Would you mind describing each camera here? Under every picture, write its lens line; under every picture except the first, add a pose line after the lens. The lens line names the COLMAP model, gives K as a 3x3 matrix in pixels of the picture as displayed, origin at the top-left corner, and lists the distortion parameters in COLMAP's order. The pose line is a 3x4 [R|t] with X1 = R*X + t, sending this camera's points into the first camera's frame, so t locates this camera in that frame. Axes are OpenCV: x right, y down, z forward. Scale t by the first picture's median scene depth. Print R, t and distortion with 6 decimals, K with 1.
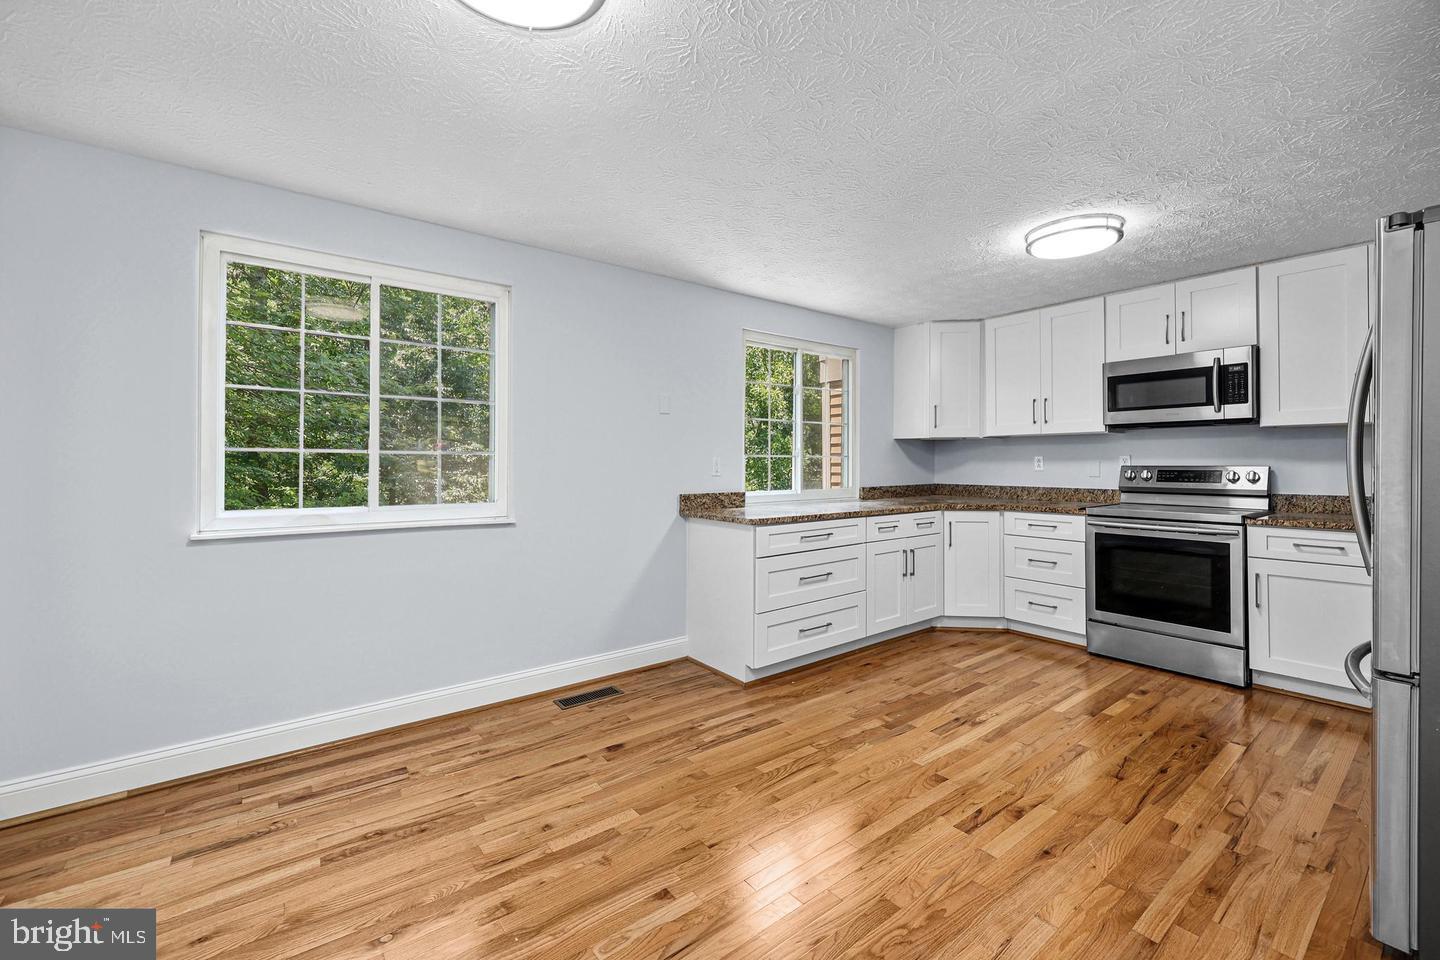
lens RADIAL K [[597.6, 0, 731.9], [0, 597.6, 456.5], [0, 0, 1]] dist [0.000249, 0.000067]
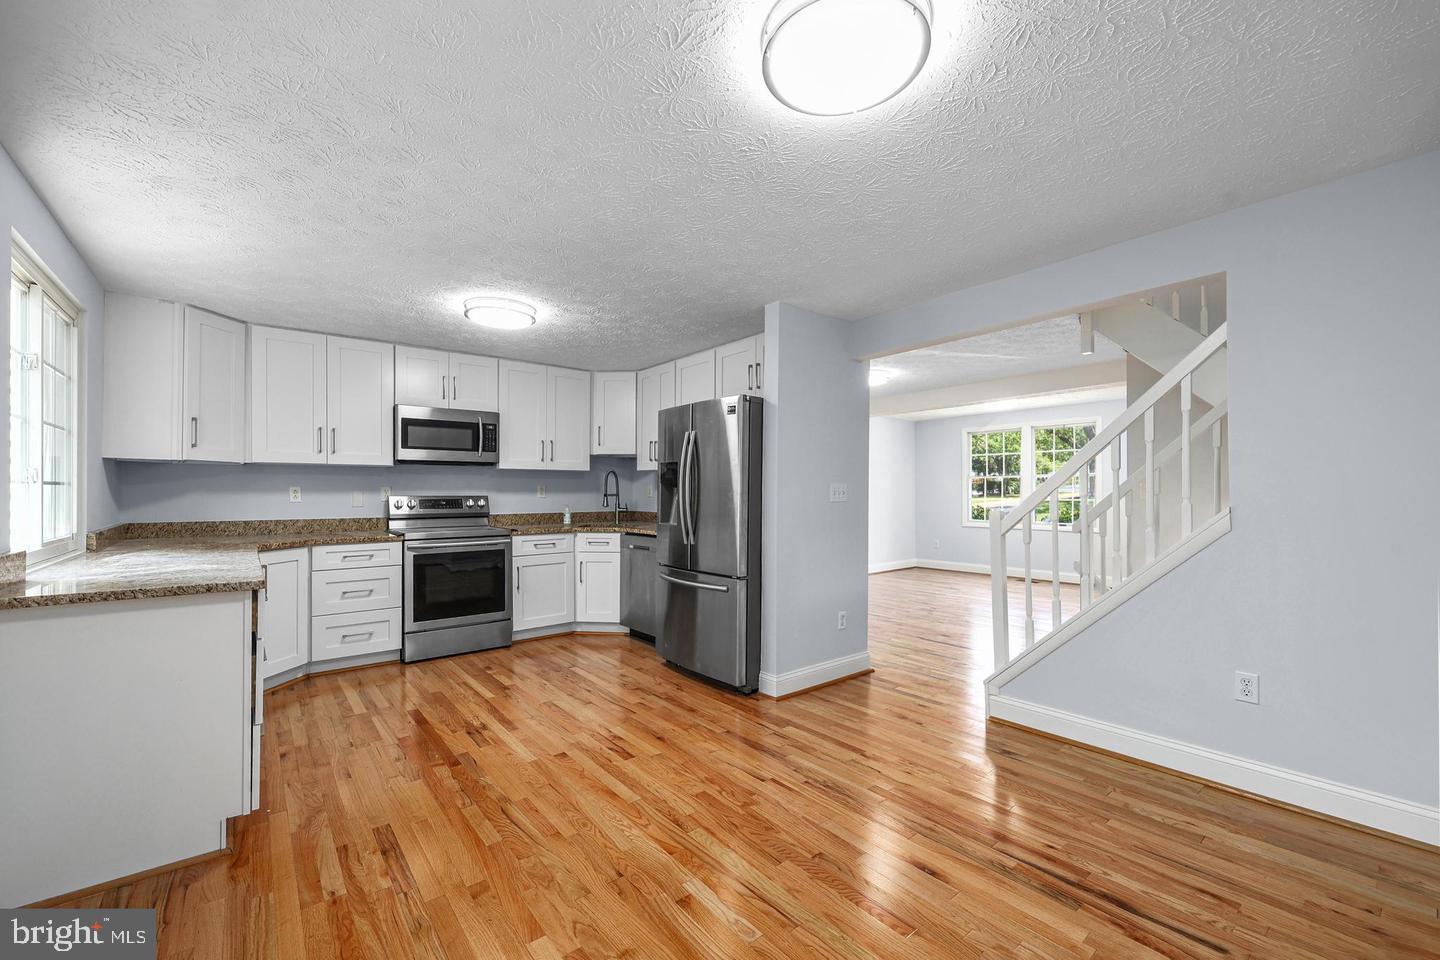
lens RADIAL K [[590.1, 0, 721.9], [0, 590.1, 489.1], [0, 0, 1]] dist [0.001580, 0.000026]
pose [[-0.018719, 0.006863, 0.999801, -0.529793], [-0.009254, 0.999932, -0.007038, 0.004469], [-0.999782, -0.009384, -0.018654, 0.436624]]
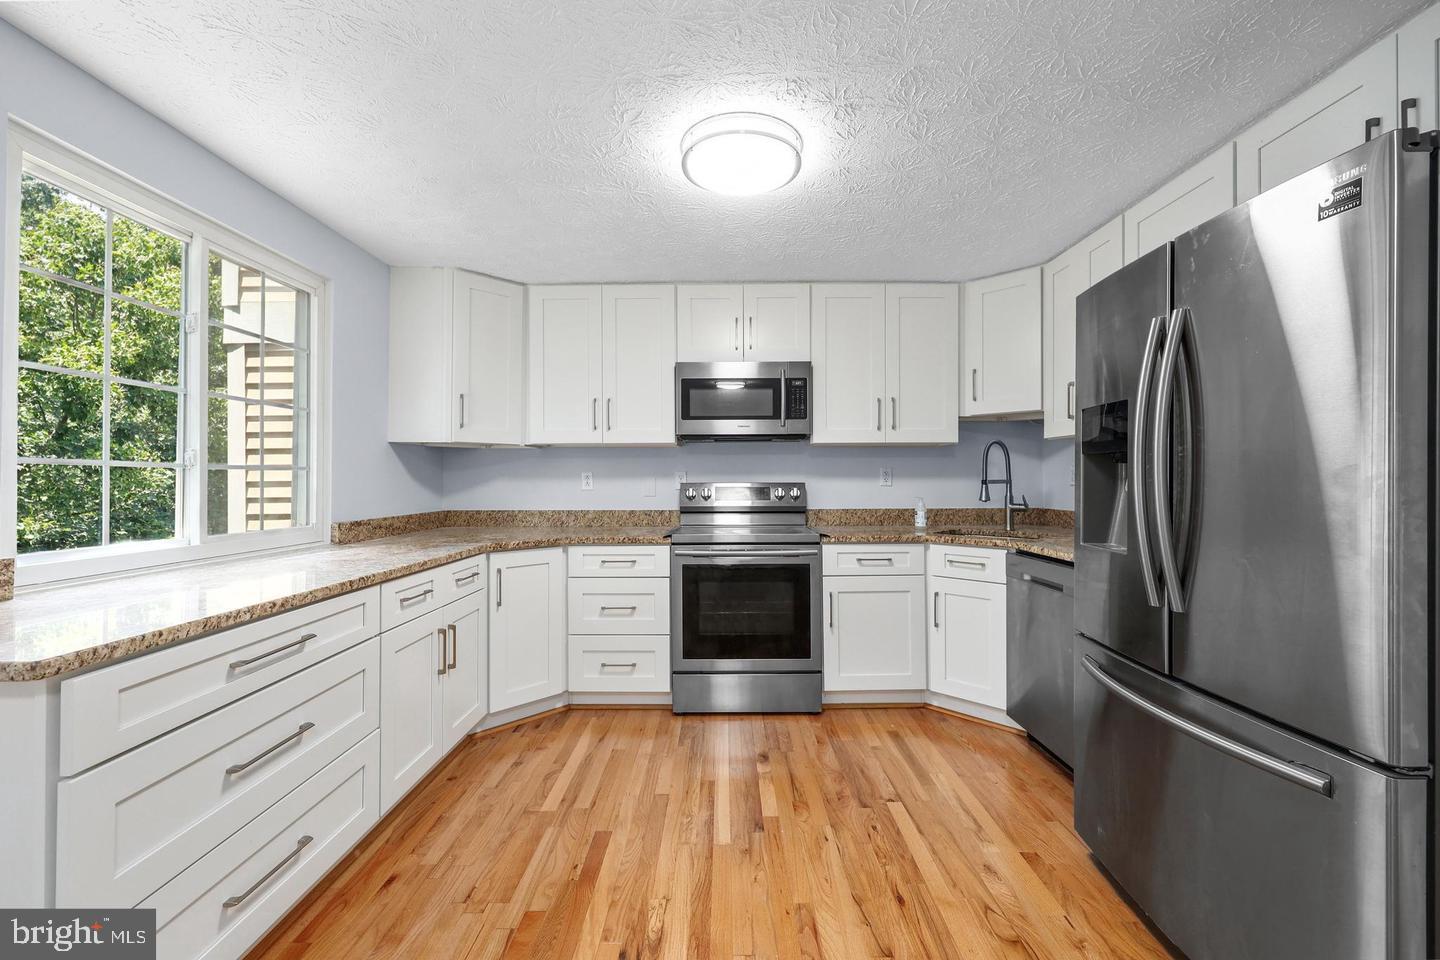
lens RADIAL K [[583.3, 0, 718.3], [0, 583.3, 474.1], [0, 0, 1]] dist [-0.000990, 0.000074]
pose [[0.626791, 0.008317, 0.779143, 0.014866], [-0.005215, 0.999965, -0.006479, 0.008050], [-0.779170, -0.000002, 0.626813, 0.462940]]
